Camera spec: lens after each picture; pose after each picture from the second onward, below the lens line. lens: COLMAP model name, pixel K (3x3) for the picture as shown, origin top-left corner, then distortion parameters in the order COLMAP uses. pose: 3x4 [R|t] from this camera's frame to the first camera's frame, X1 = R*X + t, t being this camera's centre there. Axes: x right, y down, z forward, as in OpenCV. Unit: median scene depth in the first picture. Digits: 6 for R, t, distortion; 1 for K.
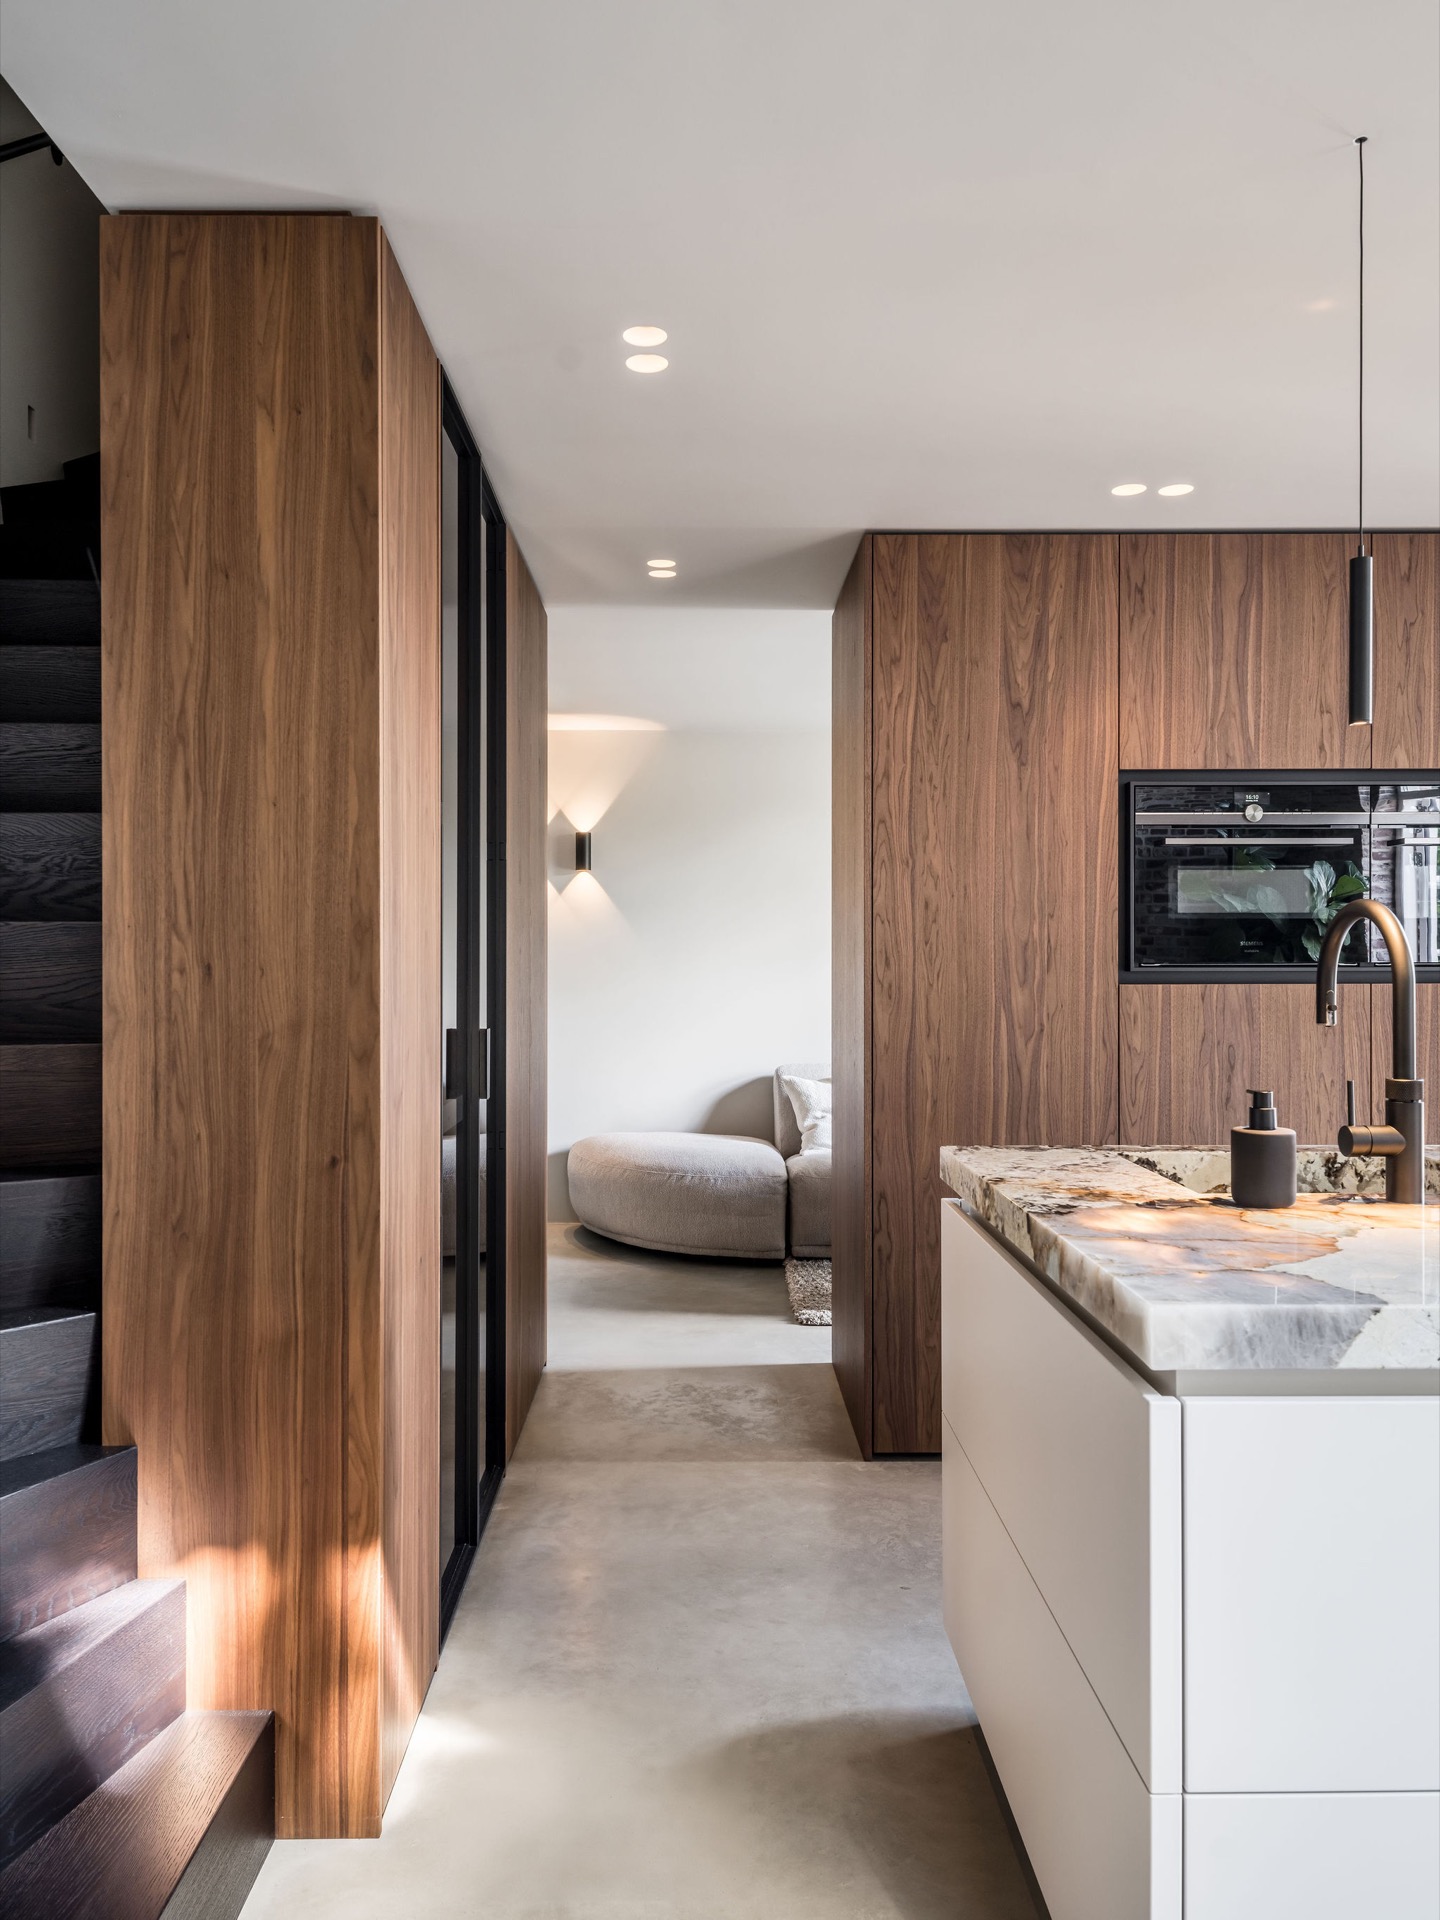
lens RADIAL K [[1381.1, 0, 736.4], [0, 1381.1, 958.9], [0, 0, 1]] dist [0.019041, -0.014972]
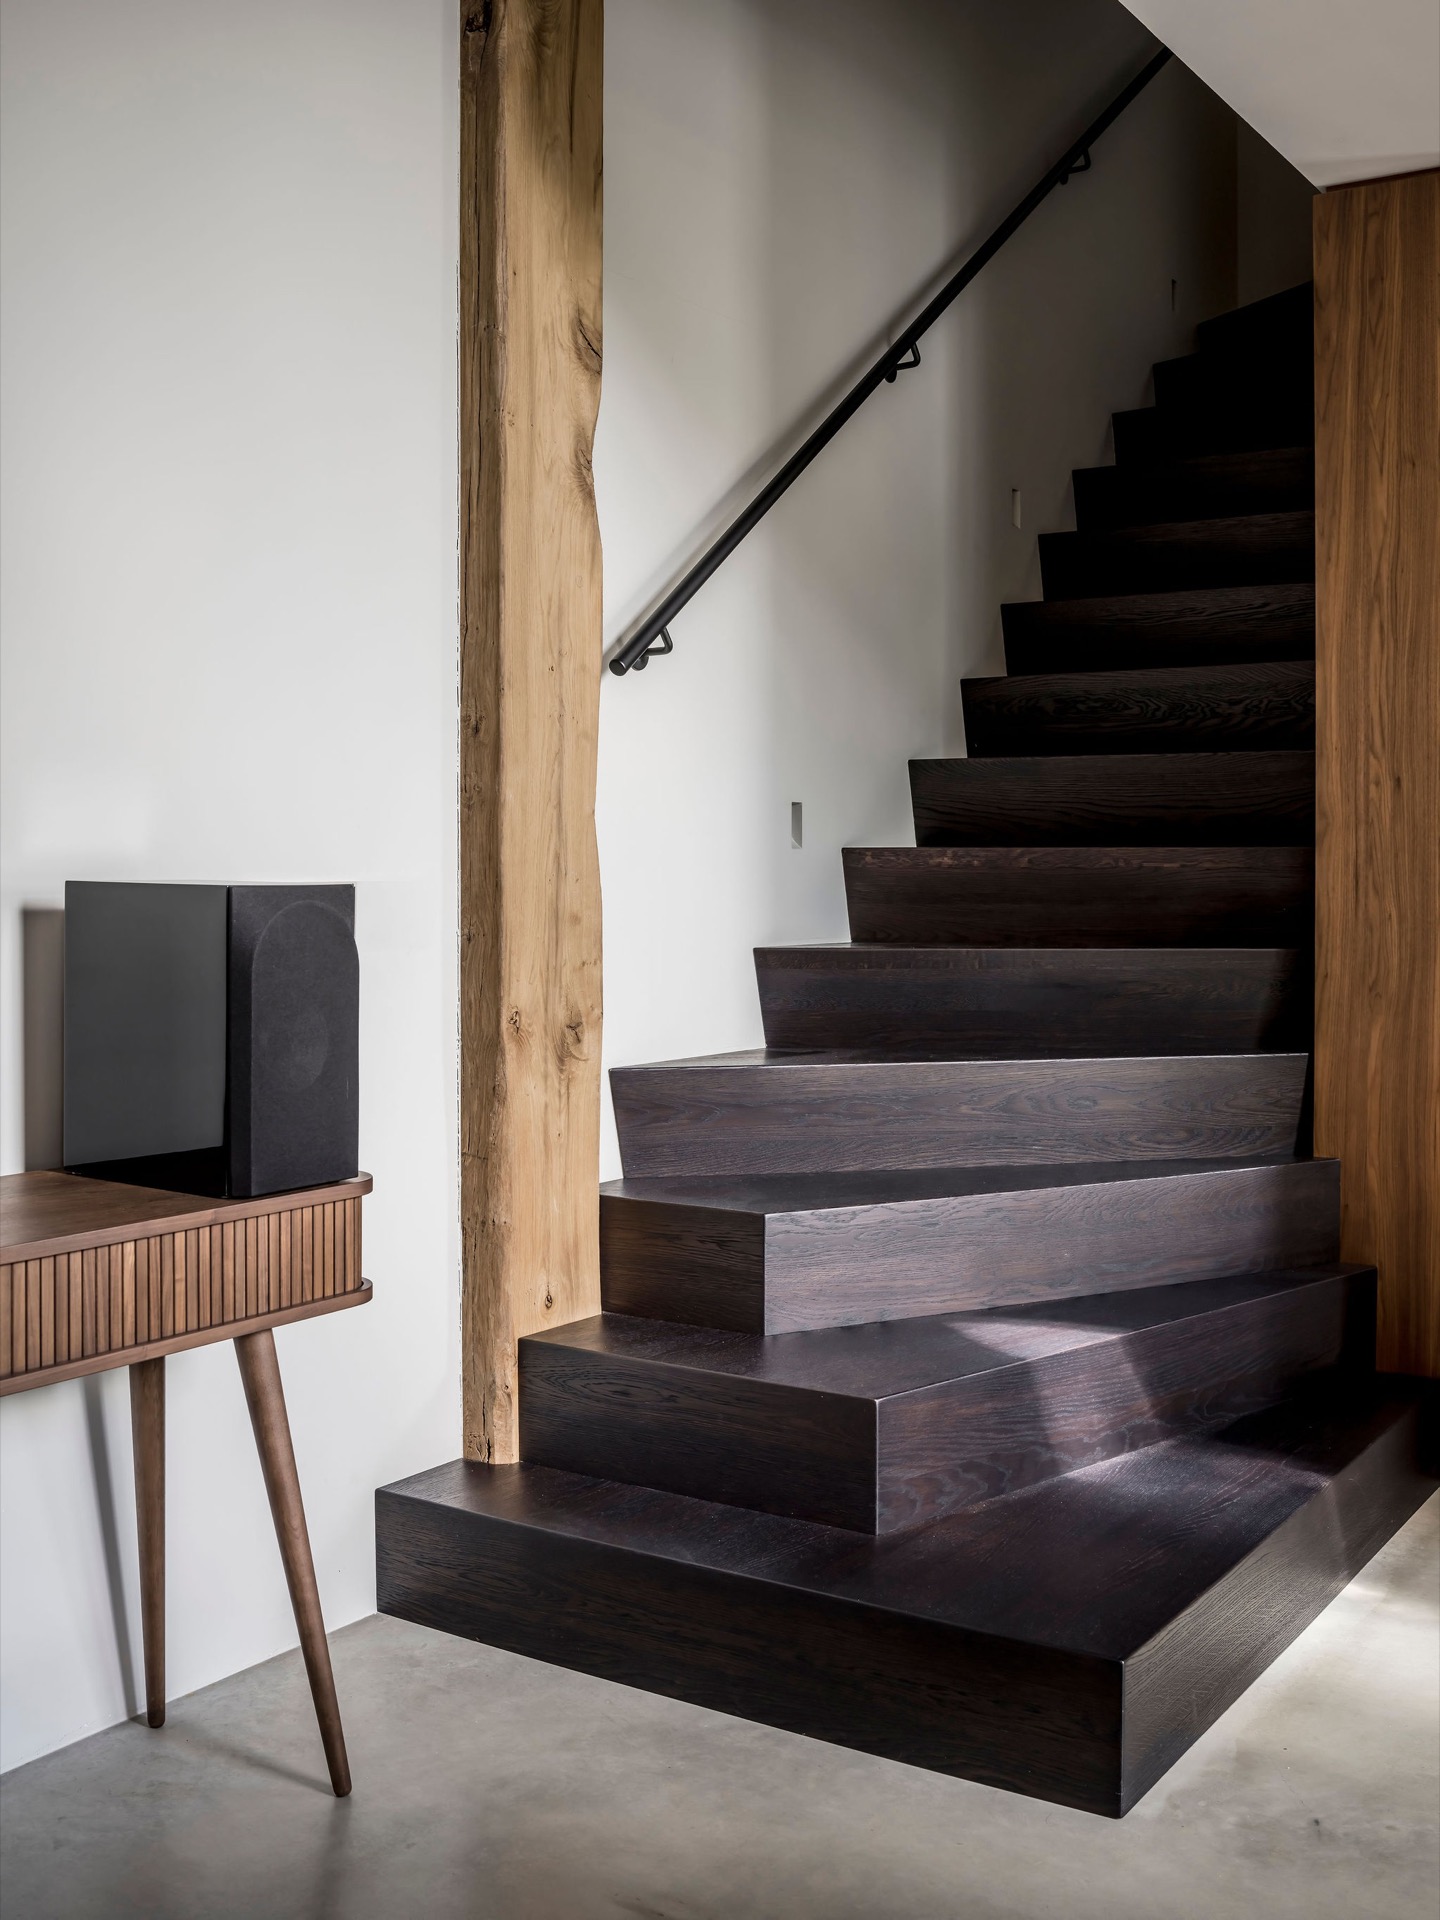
lens RADIAL K [[2045.9, 0, 724.1], [0, 2045.9, 871.4], [0, 0, 1]] dist [-0.052149, 0.000000]
pose [[0.818862, 0.004338, -0.573974, 0.099839], [-0.003047, 0.999990, 0.003212, 0.048897], [0.573982, -0.000881, 0.818867, -0.490387]]
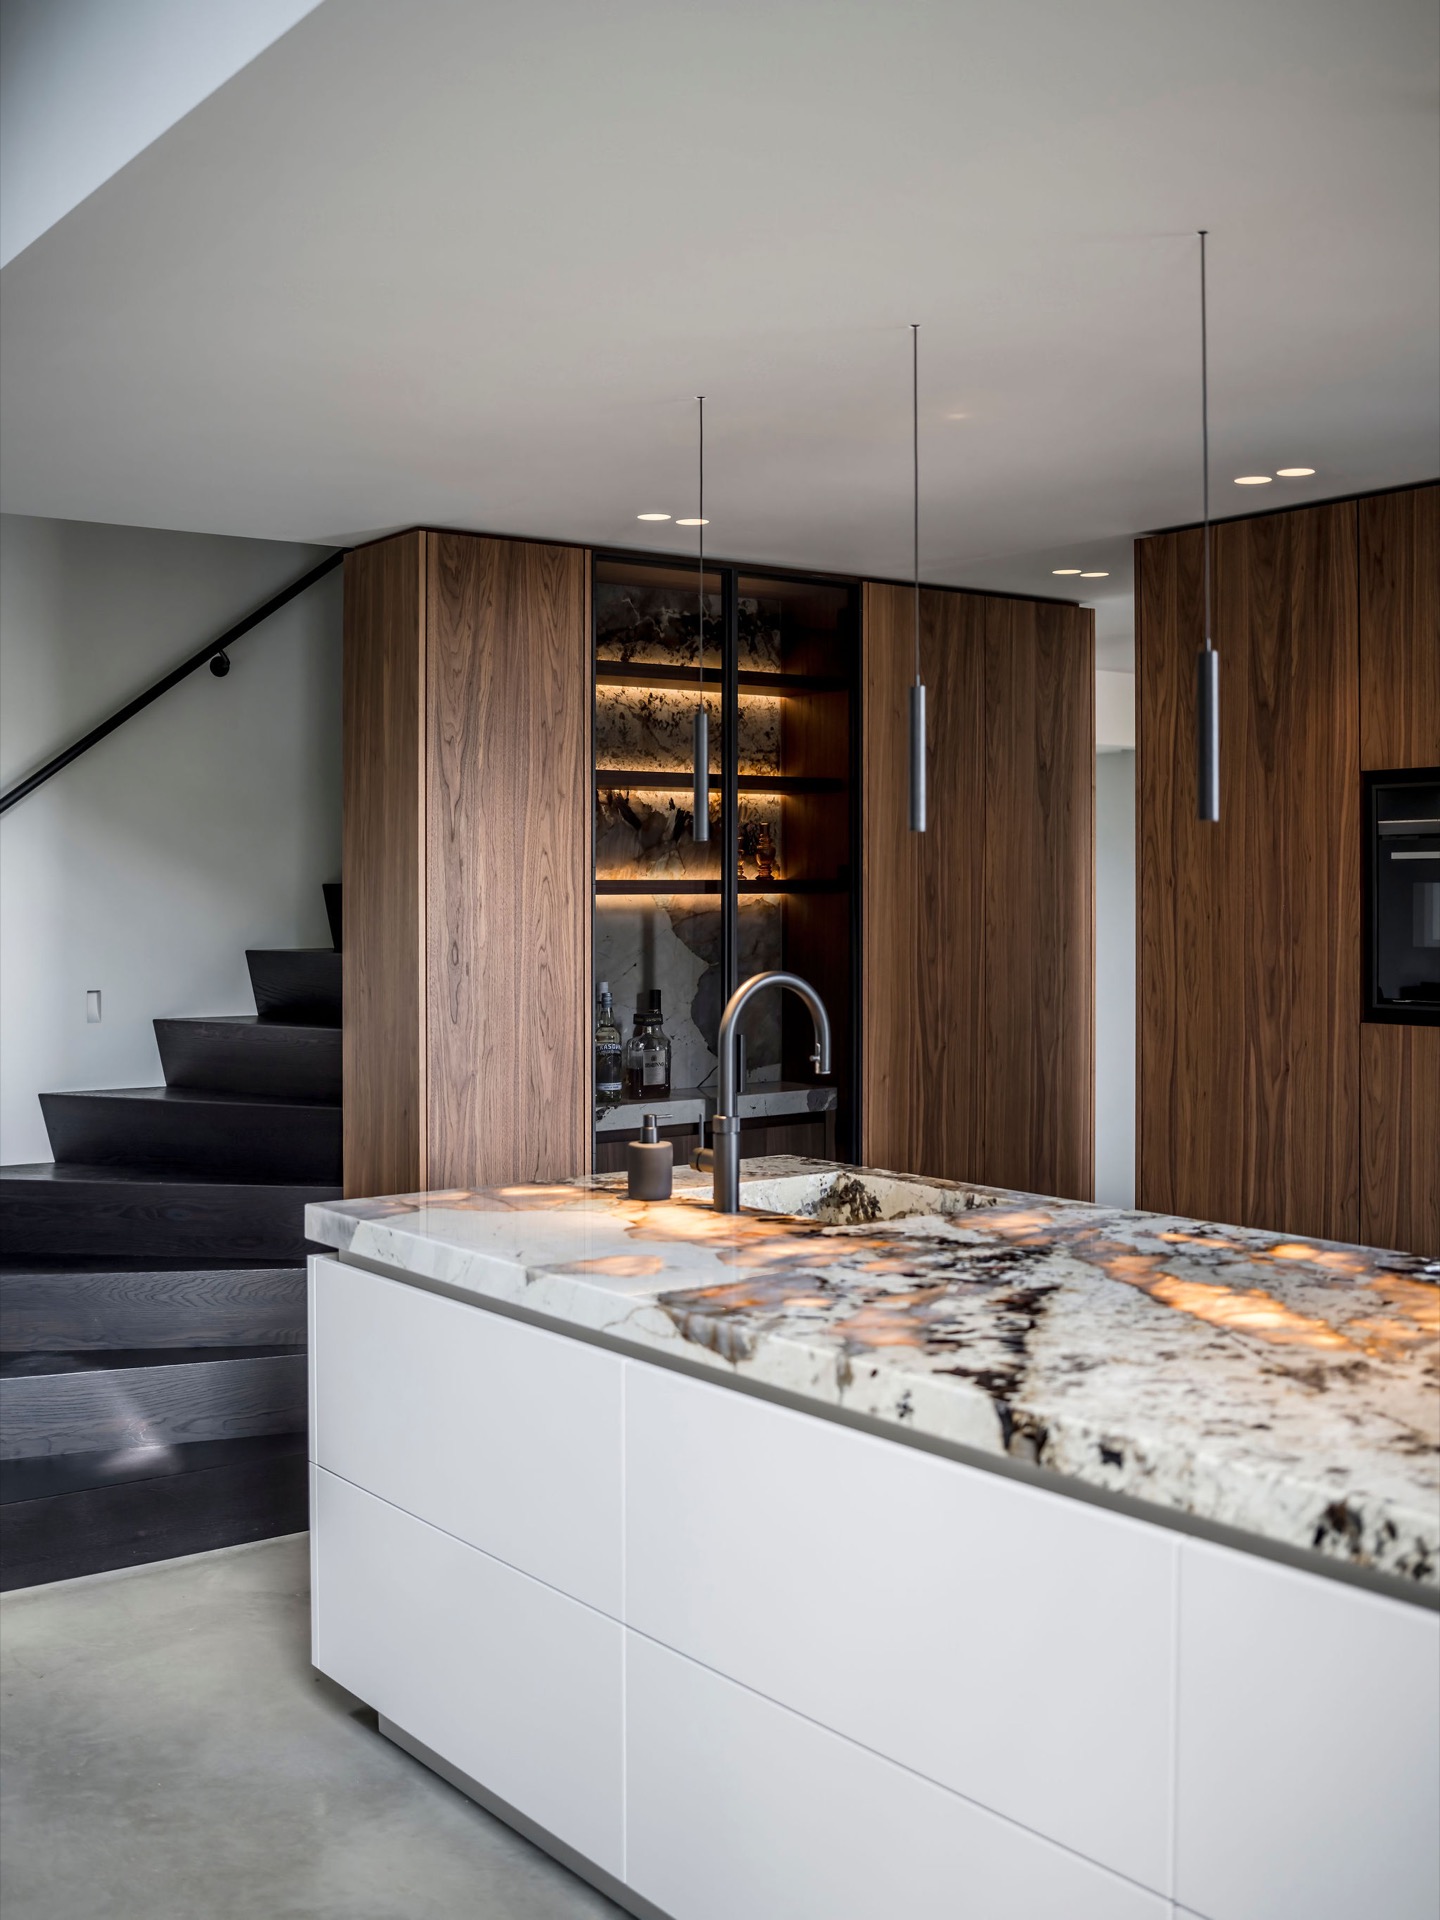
lens RADIAL K [[2045.9, 0, 660.7], [0, 2045.9, 885.0], [0, 0, 1]] dist [-0.052149, 0.000000]
pose [[0.572721, -0.002638, -0.819746, 1.066899], [0.004482, 0.999990, -0.000087, -0.069107], [0.819738, -0.003624, 0.572727, -0.077029]]
